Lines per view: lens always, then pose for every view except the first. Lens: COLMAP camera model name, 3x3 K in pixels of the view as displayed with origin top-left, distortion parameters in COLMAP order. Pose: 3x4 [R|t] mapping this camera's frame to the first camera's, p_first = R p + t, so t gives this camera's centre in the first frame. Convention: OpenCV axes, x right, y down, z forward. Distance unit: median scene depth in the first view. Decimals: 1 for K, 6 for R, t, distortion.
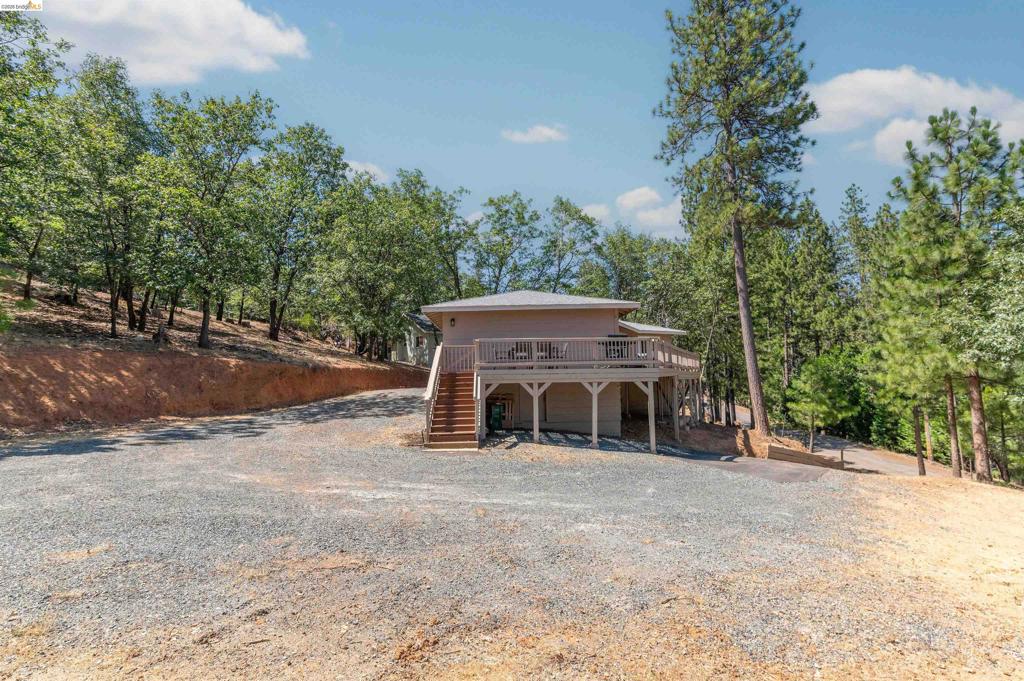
lens RADIAL K [[455.6, 0, 514.5], [0, 455.6, 344.2], [0, 0, 1]] dist [0.004303, 0.000100]
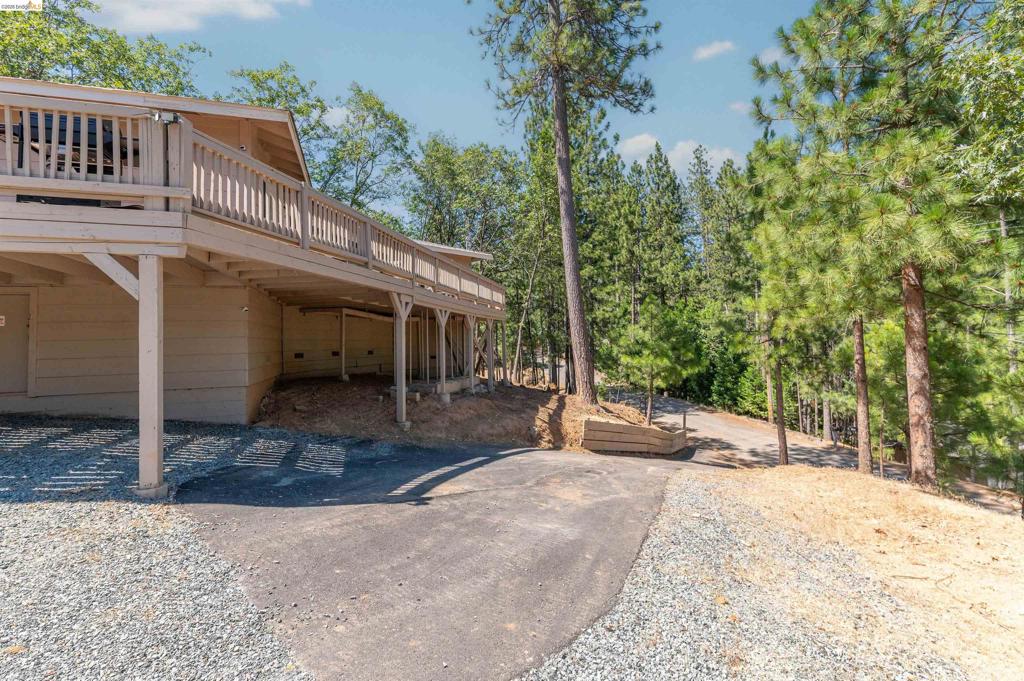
lens RADIAL K [[455.6, 0, 503.7], [0, 455.6, 324.0], [0, 0, 1]] dist [0.004303, 0.000100]
pose [[0.969851, 0.010286, 0.243483, 0.171727], [-0.017170, 0.999510, 0.026167, 0.043612], [-0.243095, -0.029559, 0.969552, 0.247187]]
